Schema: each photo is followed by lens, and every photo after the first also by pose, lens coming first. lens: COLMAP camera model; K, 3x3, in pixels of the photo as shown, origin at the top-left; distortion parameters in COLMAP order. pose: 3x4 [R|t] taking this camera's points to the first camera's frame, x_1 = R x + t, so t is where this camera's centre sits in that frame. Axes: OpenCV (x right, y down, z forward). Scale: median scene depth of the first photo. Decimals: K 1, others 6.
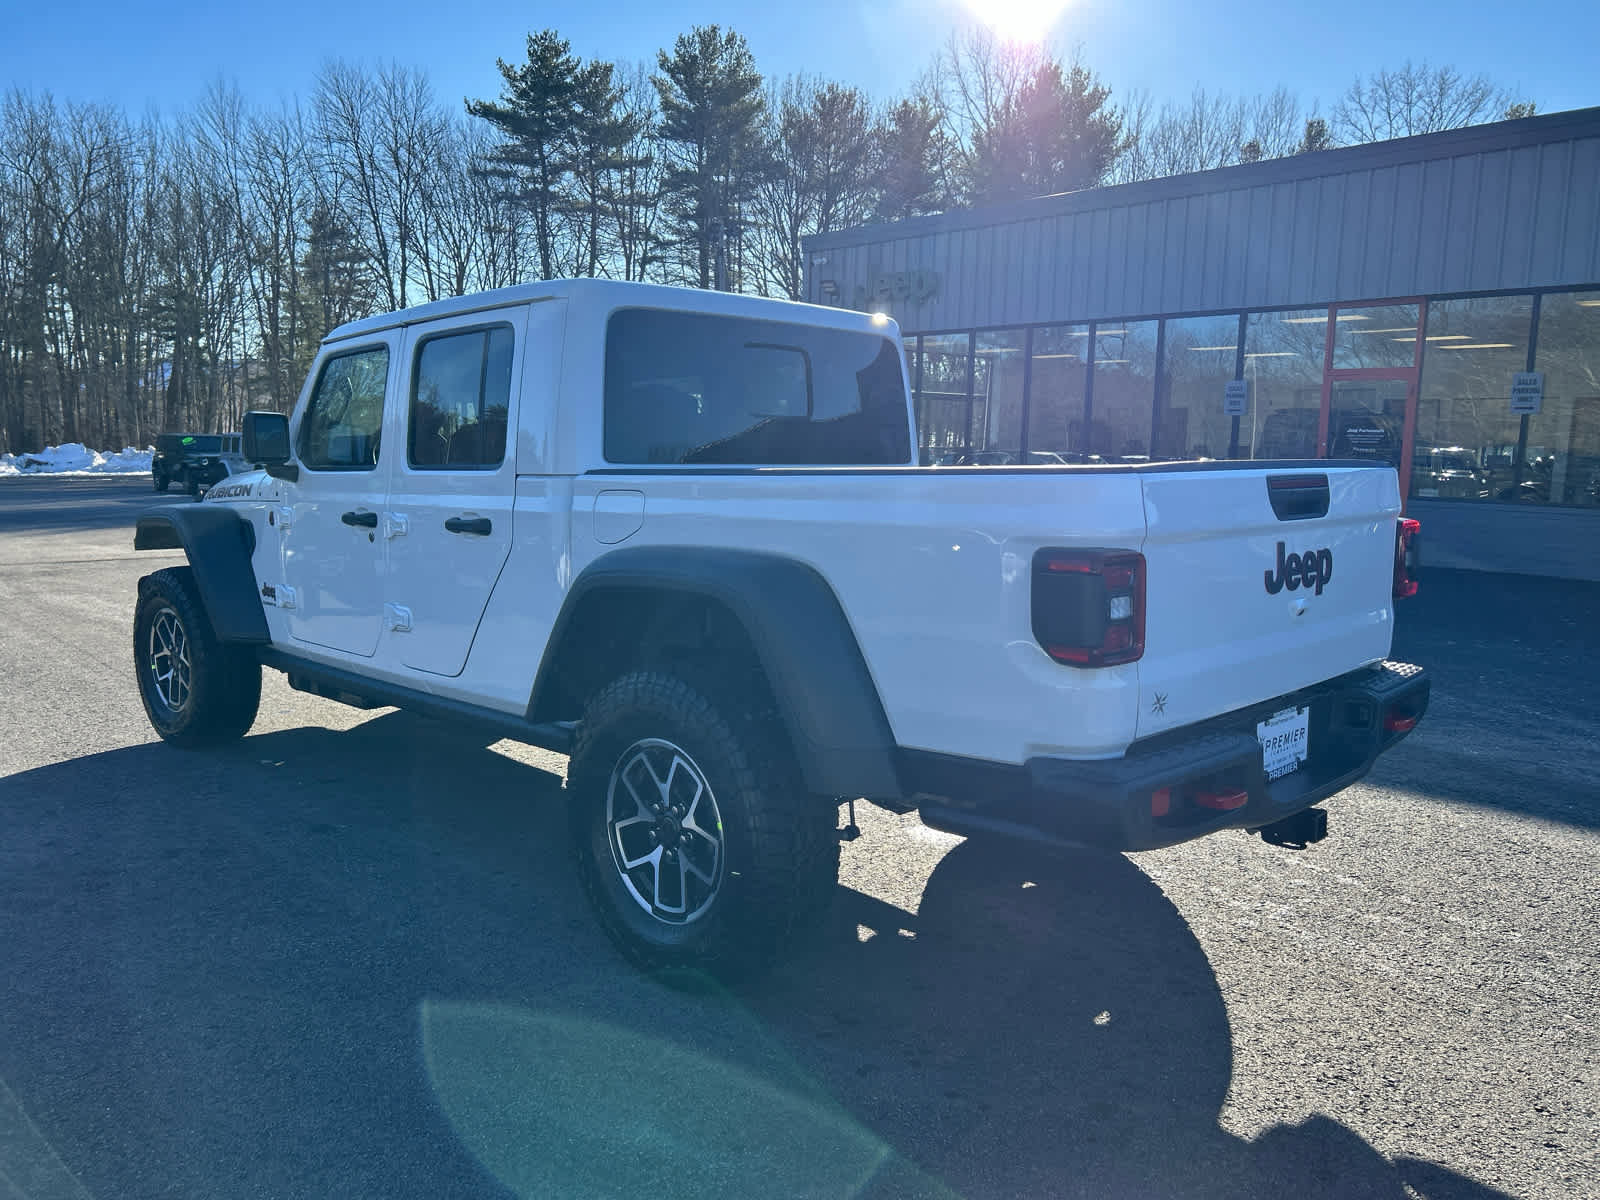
lens RADIAL K [[1204.8, 0, 811.9], [0, 1204.8, 604.4], [0, 0, 1]] dist [0.055662, -0.056896]
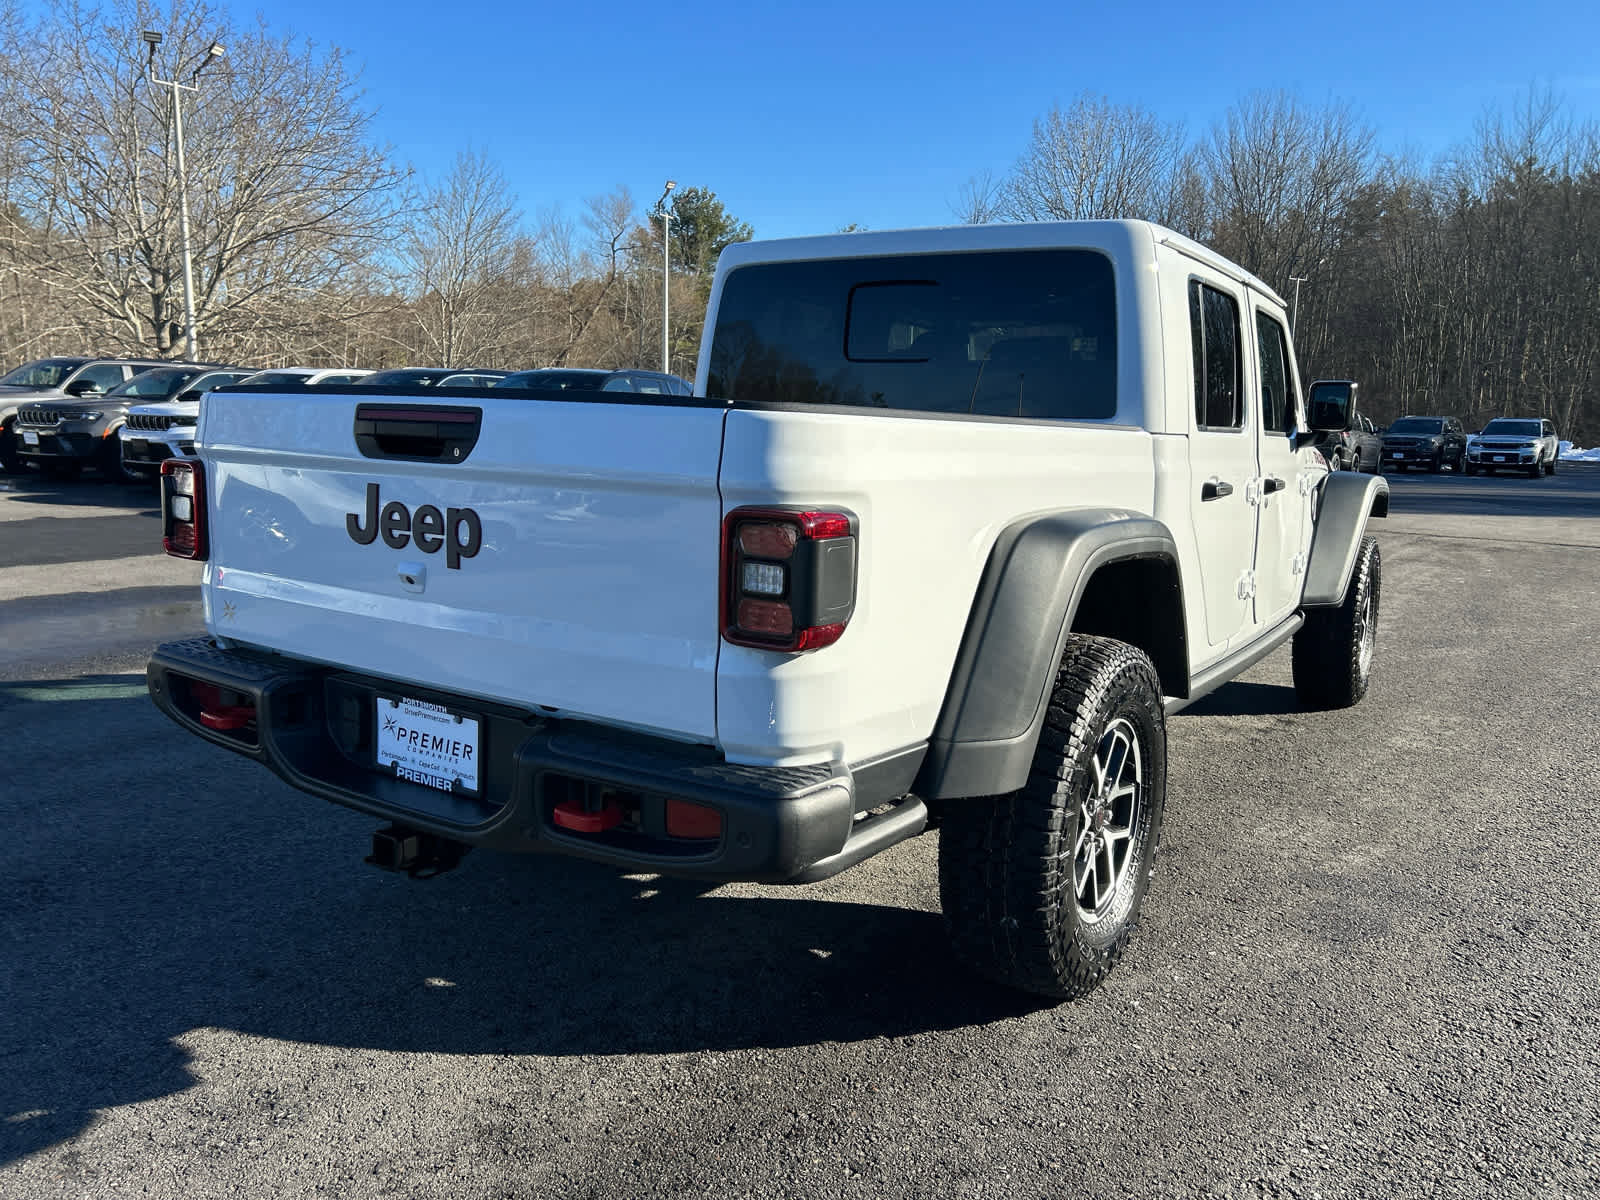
lens RADIAL K [[1204.8, 0, 814.7], [0, 1204.8, 598.0], [0, 0, 1]] dist [0.055662, -0.056896]
pose [[0.196594, 0.151715, -0.968676, 0.062028], [-0.150703, 0.980892, 0.123043, -0.006015], [0.968834, 0.121793, 0.215702, 0.055310]]
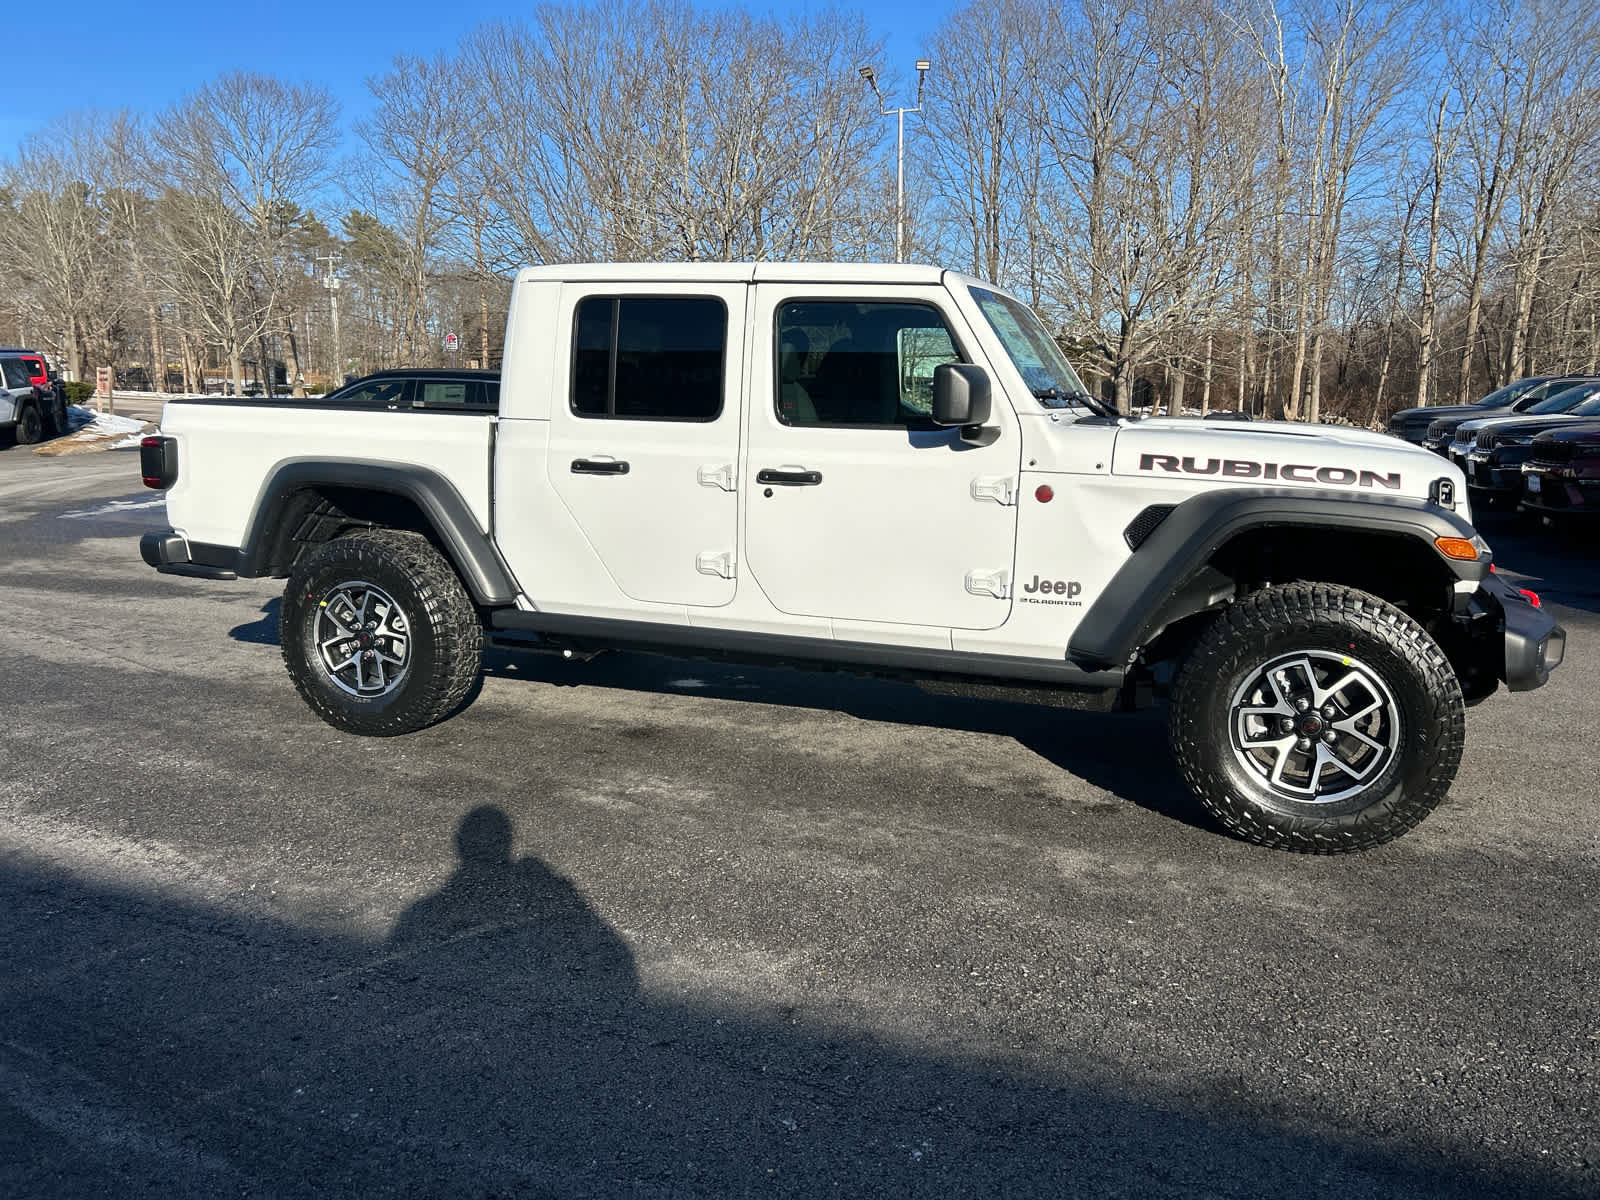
lens RADIAL K [[1203.8, 0, 805.7], [0, 1203.8, 601.7], [0, 0, 1]] dist [0.056819, -0.059825]
pose [[-0.914348, 0.055961, -0.401043, 0.022259], [-0.062894, 0.958758, 0.277178, -0.021475], [0.400015, 0.278661, -0.873119, 0.168088]]
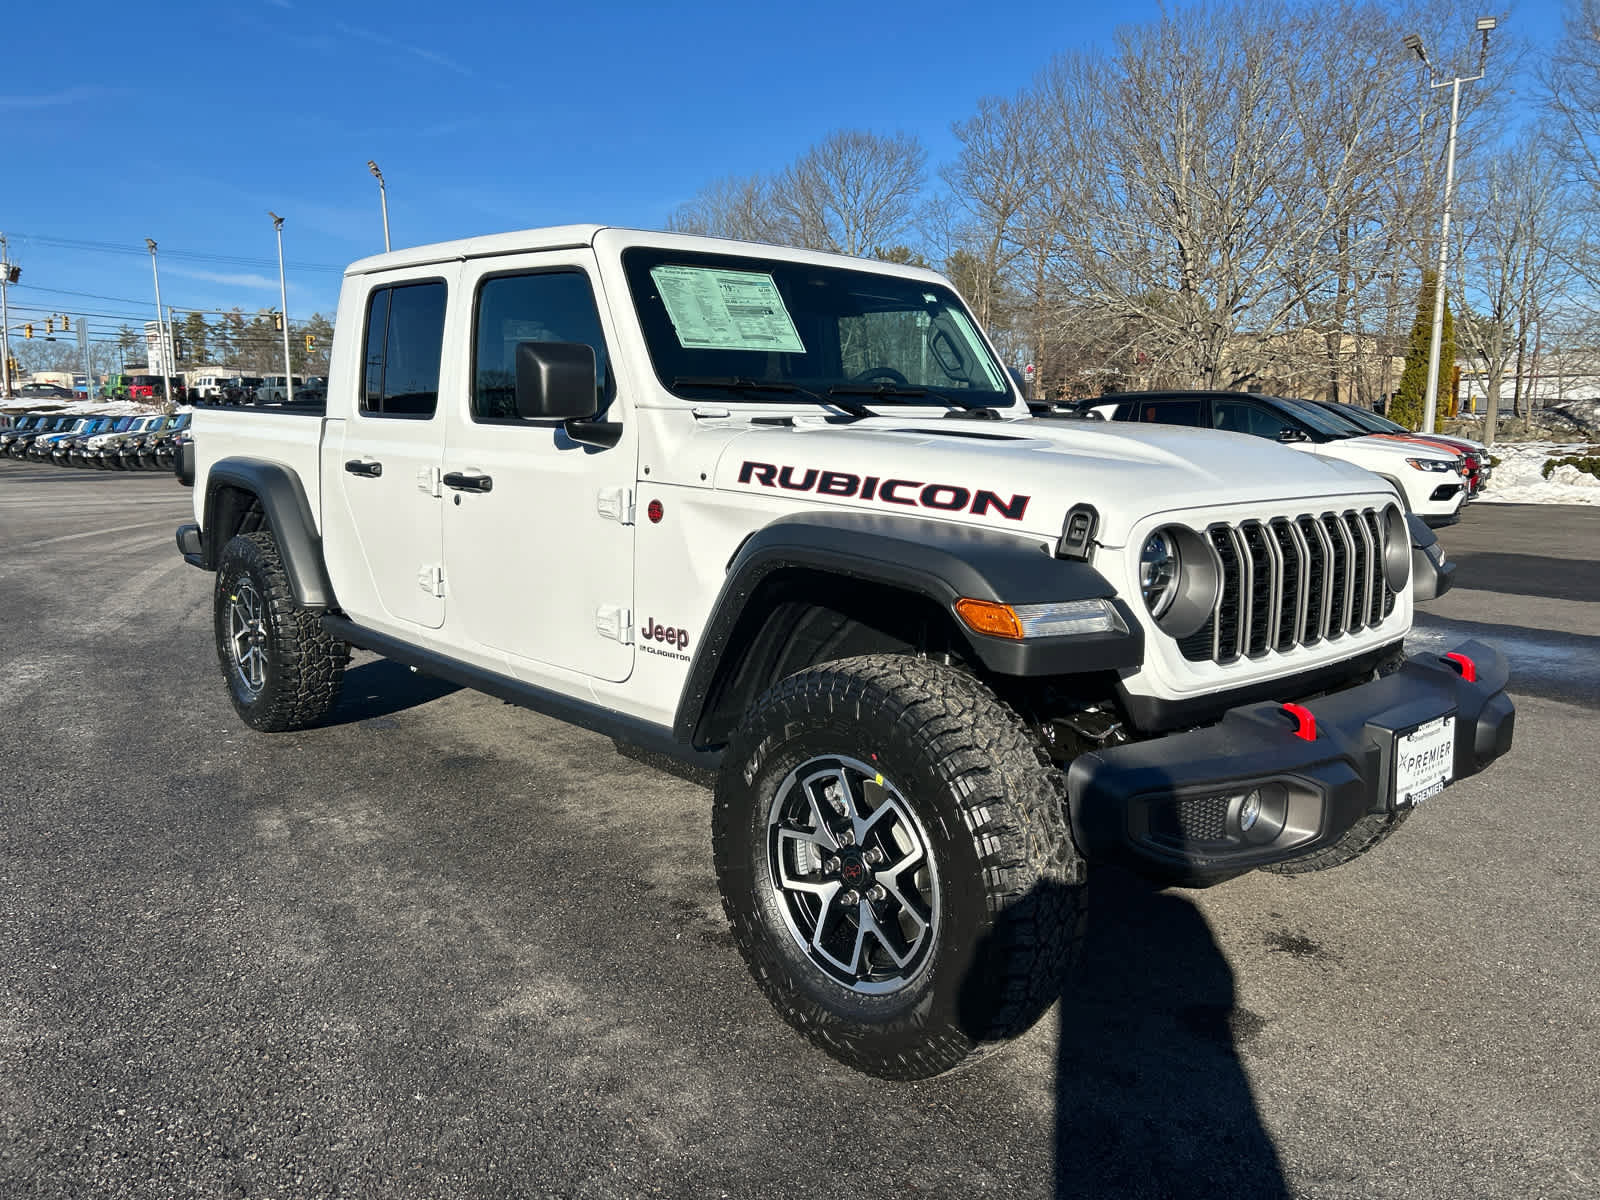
lens RADIAL K [[1204.8, 0, 799.4], [0, 1204.8, 611.0], [0, 0, 1]] dist [0.055662, -0.056896]
pose [[-0.997500, -0.025180, 0.066027, -0.030034], [-0.005853, 0.960590, 0.277908, -0.019526], [-0.070423, 0.276827, -0.958336, 0.162525]]
